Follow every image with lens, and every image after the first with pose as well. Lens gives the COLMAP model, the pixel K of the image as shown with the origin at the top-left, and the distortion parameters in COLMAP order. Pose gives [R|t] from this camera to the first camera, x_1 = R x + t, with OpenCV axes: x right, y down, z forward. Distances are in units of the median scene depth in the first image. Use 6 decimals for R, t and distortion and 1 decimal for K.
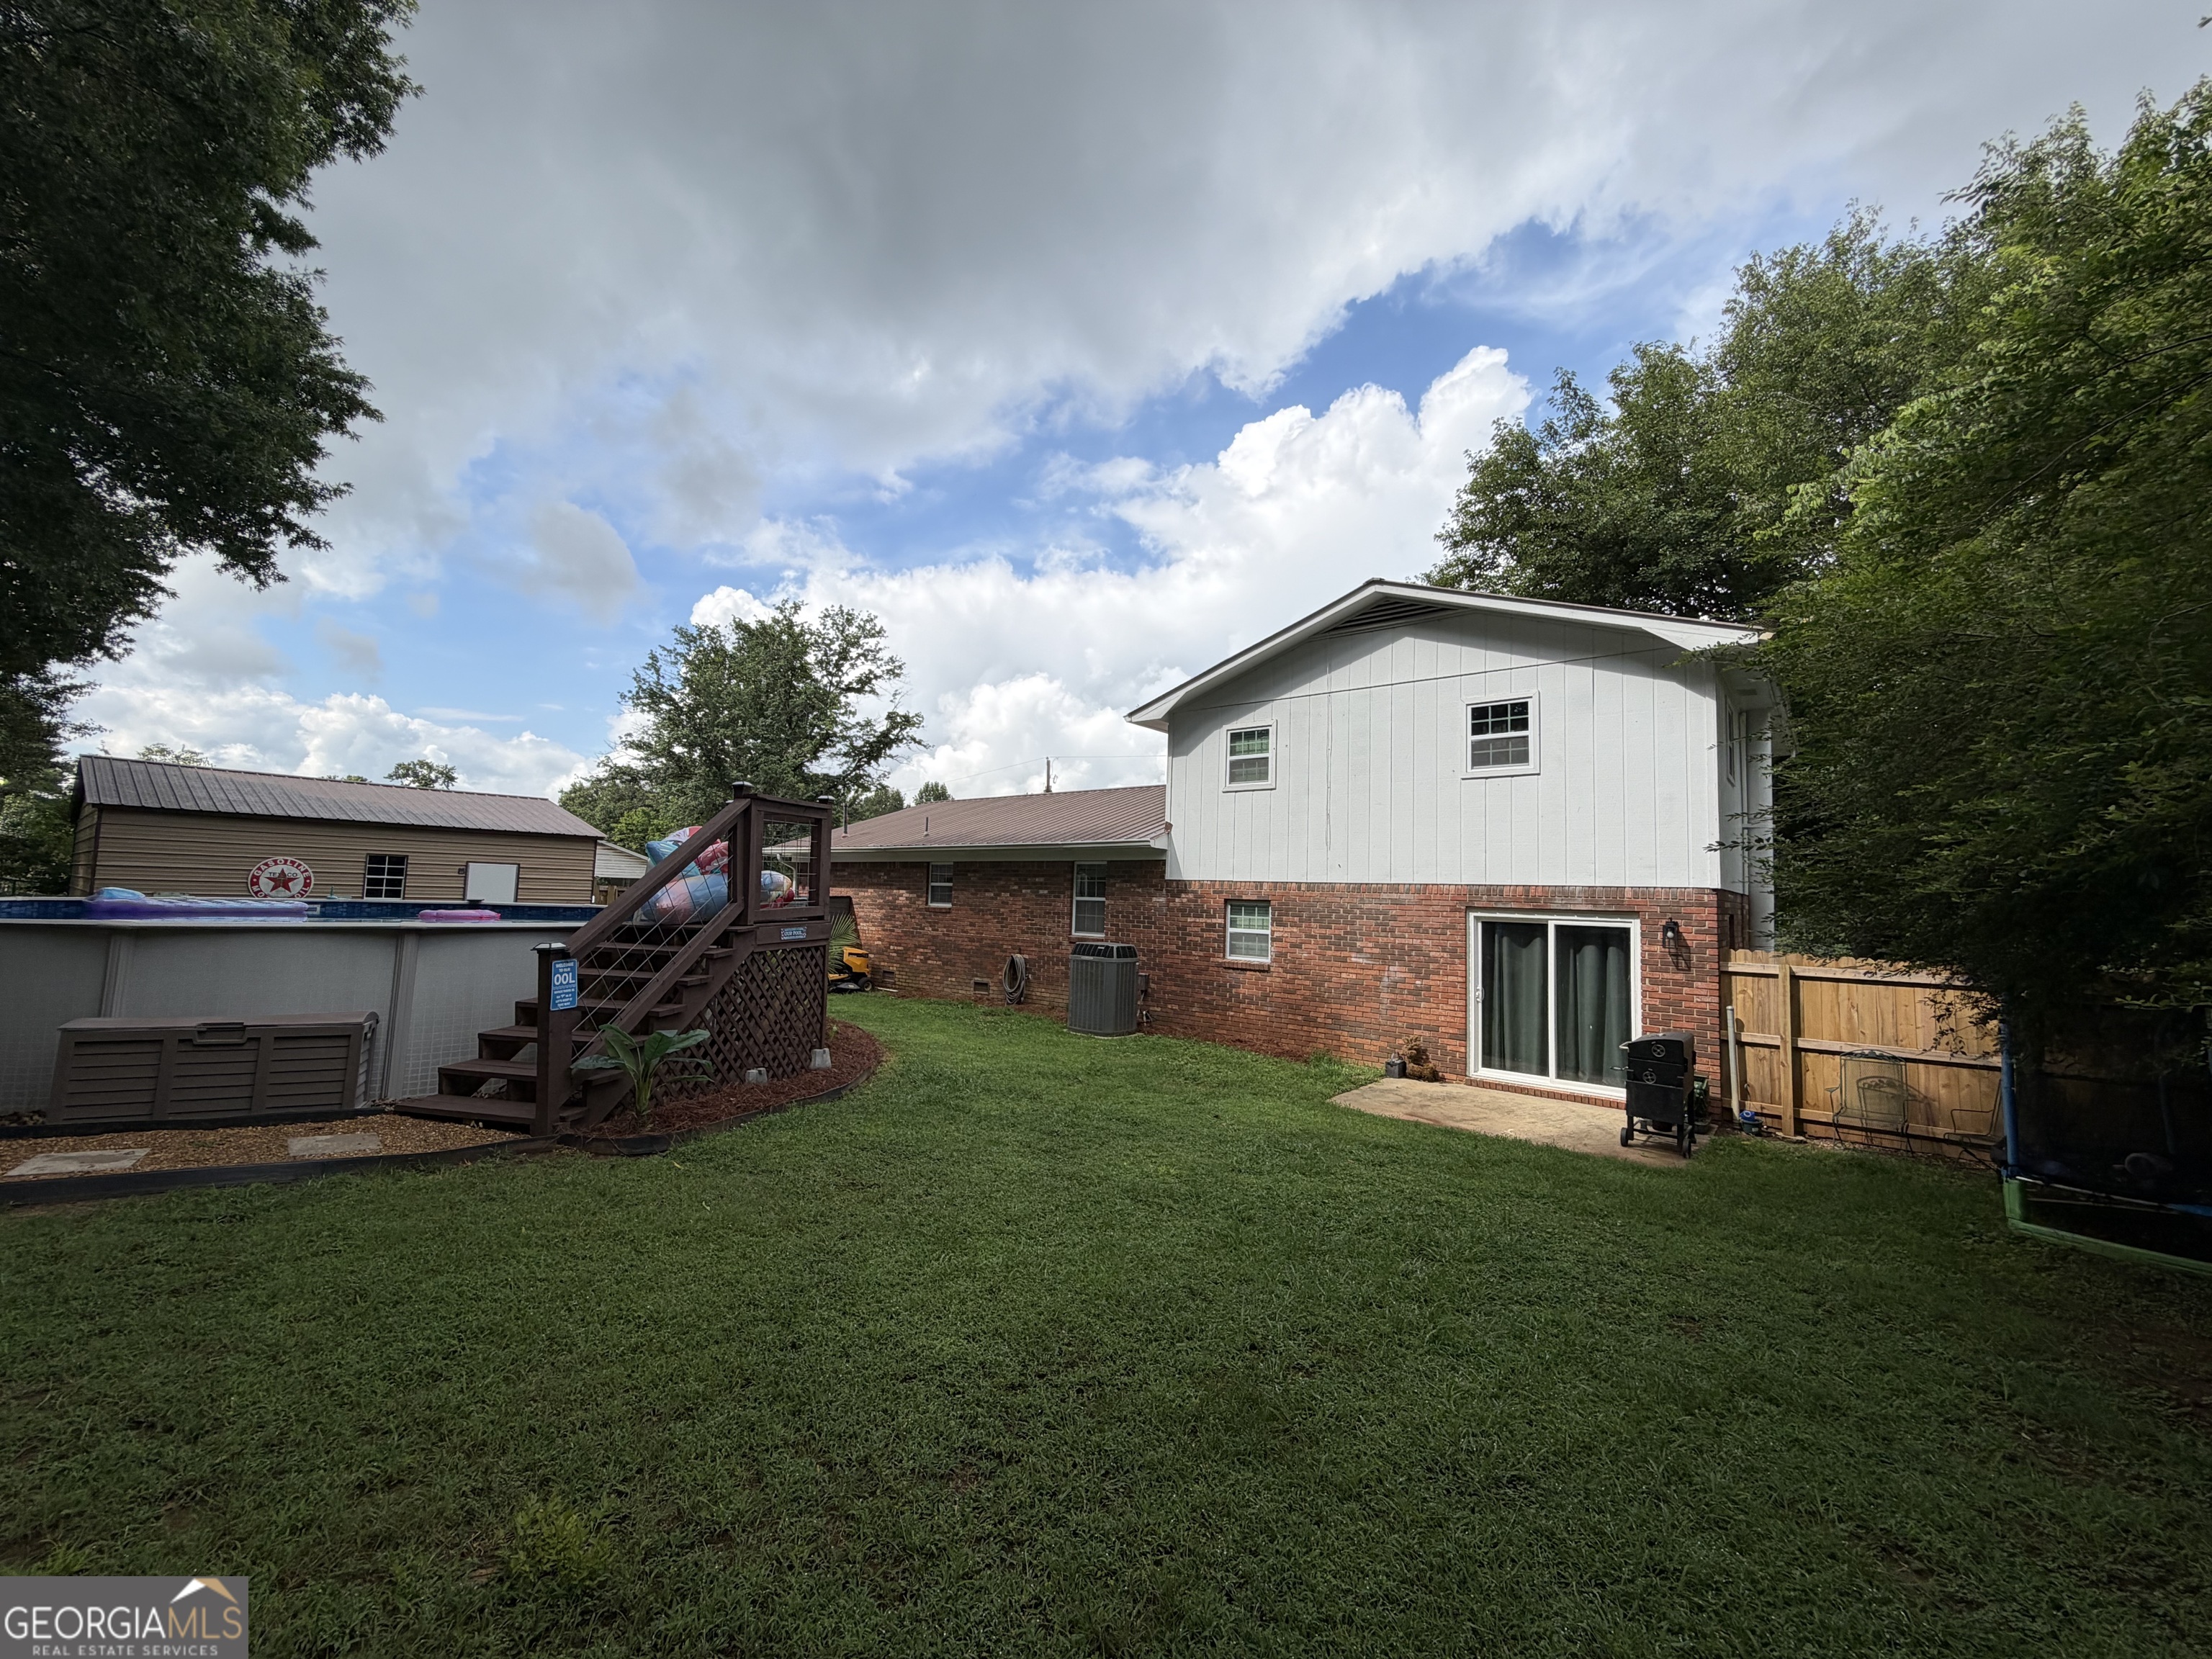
lens RADIAL K [[885.0, 0, 1112.5], [0, 885.0, 824.2], [0, 0, 1]] dist [0.002273, 0.000126]
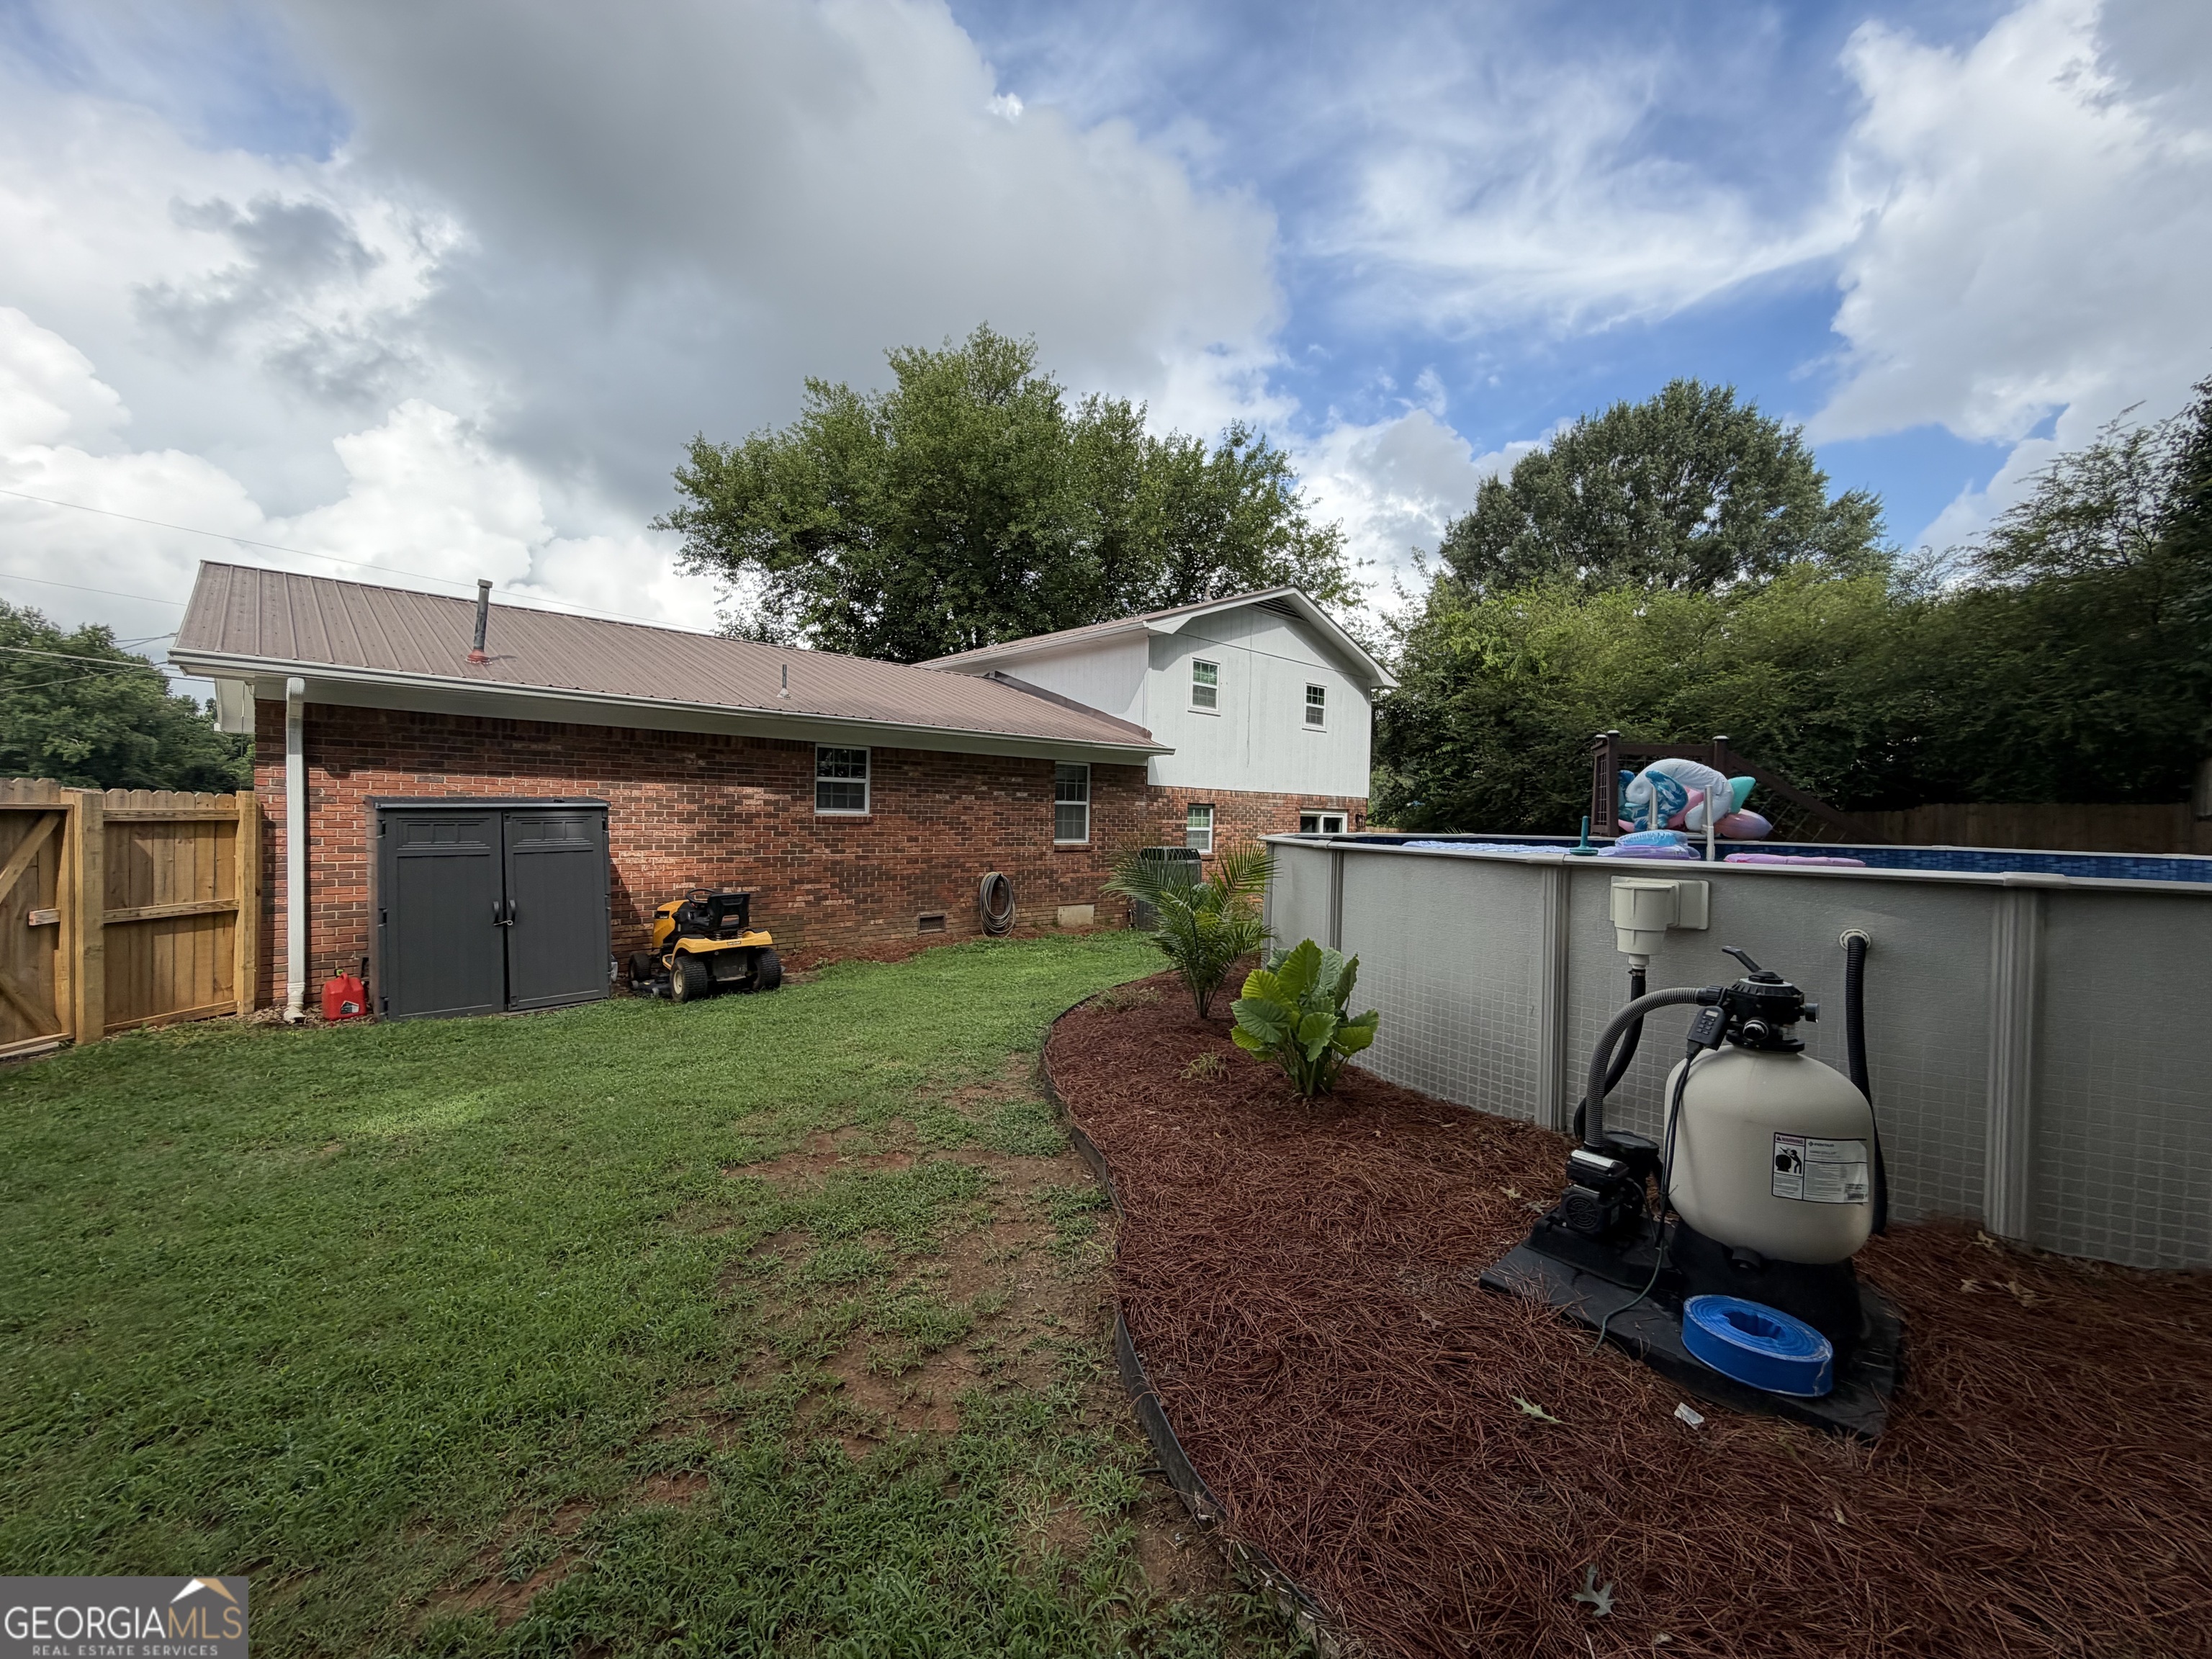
lens RADIAL K [[885.0, 0, 1105.6], [0, 885.0, 829.5], [0, 0, 1]] dist [0.002273, 0.000126]
pose [[0.119207, -0.037749, 0.992152, -1.020658], [-0.092641, 0.994495, 0.048969, 0.069645], [-0.988538, -0.097752, 0.115053, 0.937381]]
